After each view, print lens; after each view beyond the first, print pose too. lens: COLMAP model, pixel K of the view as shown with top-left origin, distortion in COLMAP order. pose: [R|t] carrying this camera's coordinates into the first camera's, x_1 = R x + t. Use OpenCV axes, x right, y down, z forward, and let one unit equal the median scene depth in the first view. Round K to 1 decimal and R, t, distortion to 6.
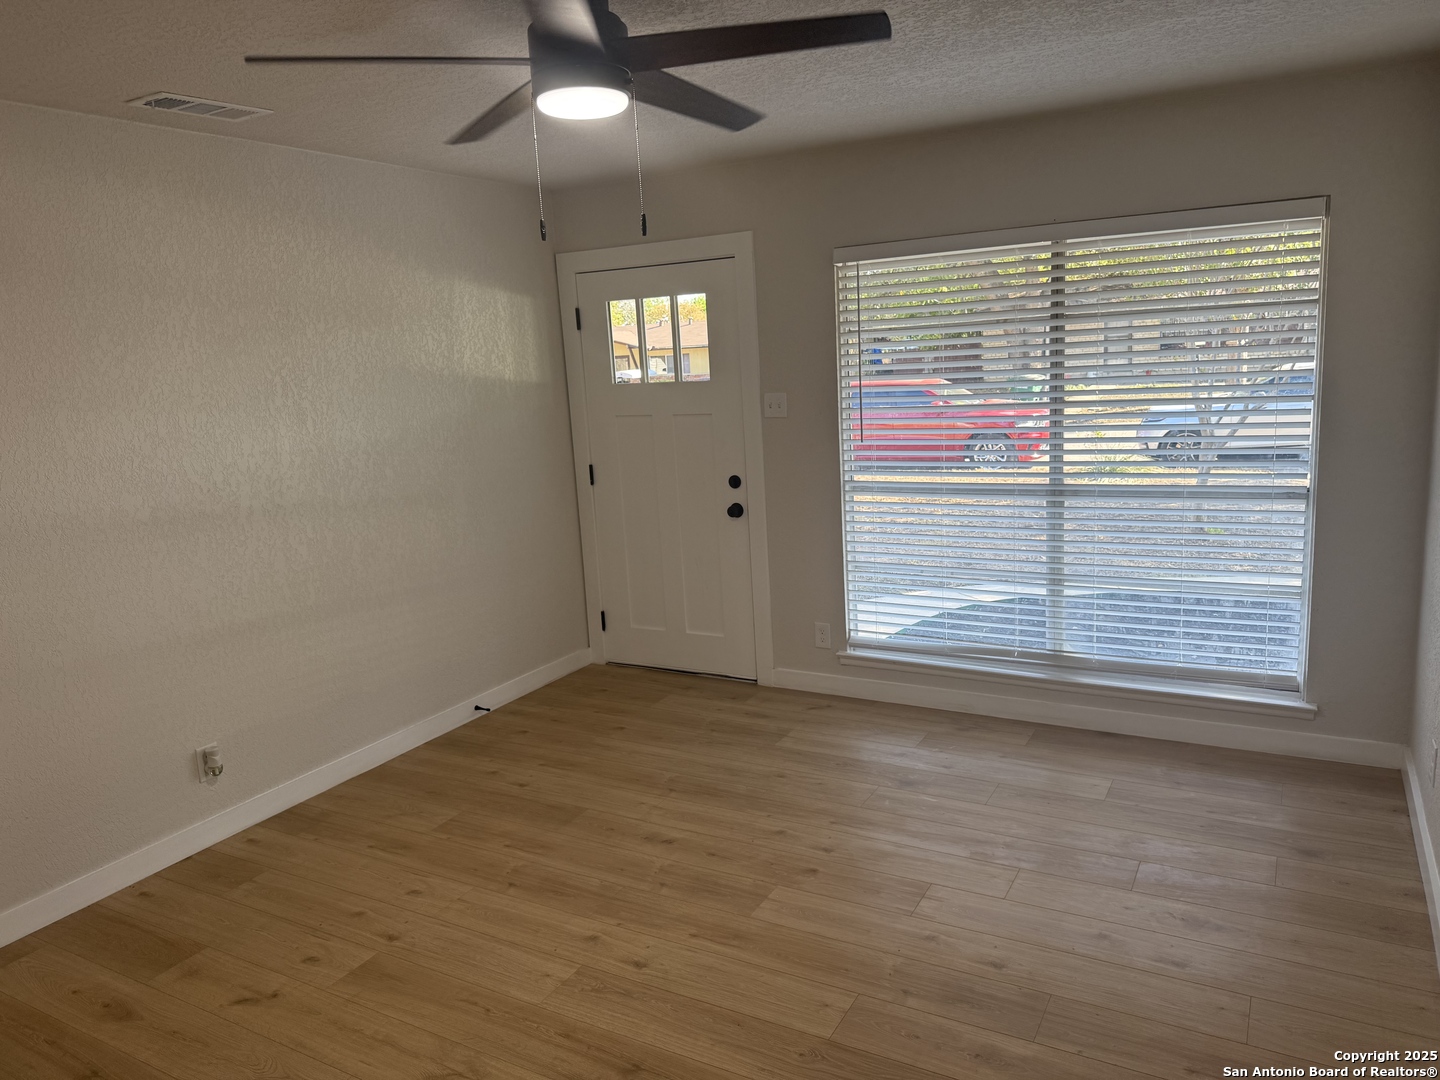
lens RADIAL K [[1019.5, 0, 722.9], [0, 1019.5, 541.0], [0, 0, 1]] dist [0.071317, -0.086012]
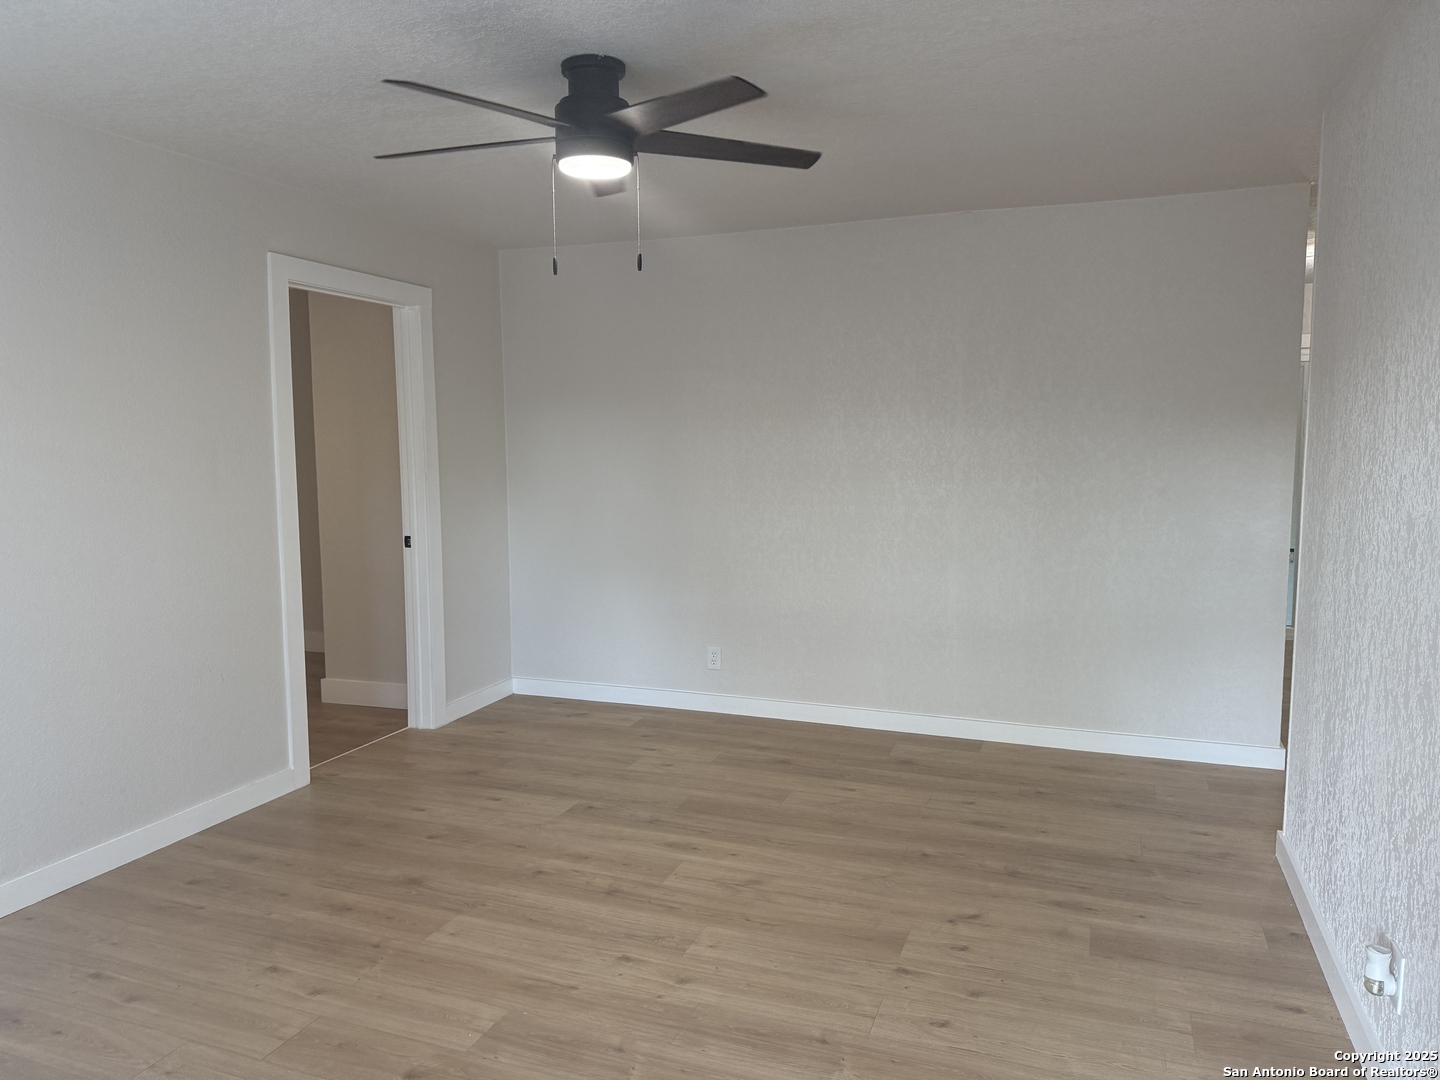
lens RADIAL K [[1019.5, 0, 719.6], [0, 1019.5, 539.1], [0, 0, 1]] dist [0.071317, -0.086012]
pose [[-0.986503, 0.077324, -0.144338, -0.056474], [0.033580, 0.958278, 0.283857, -0.266587], [0.160265, 0.275179, -0.947941, 1.816429]]
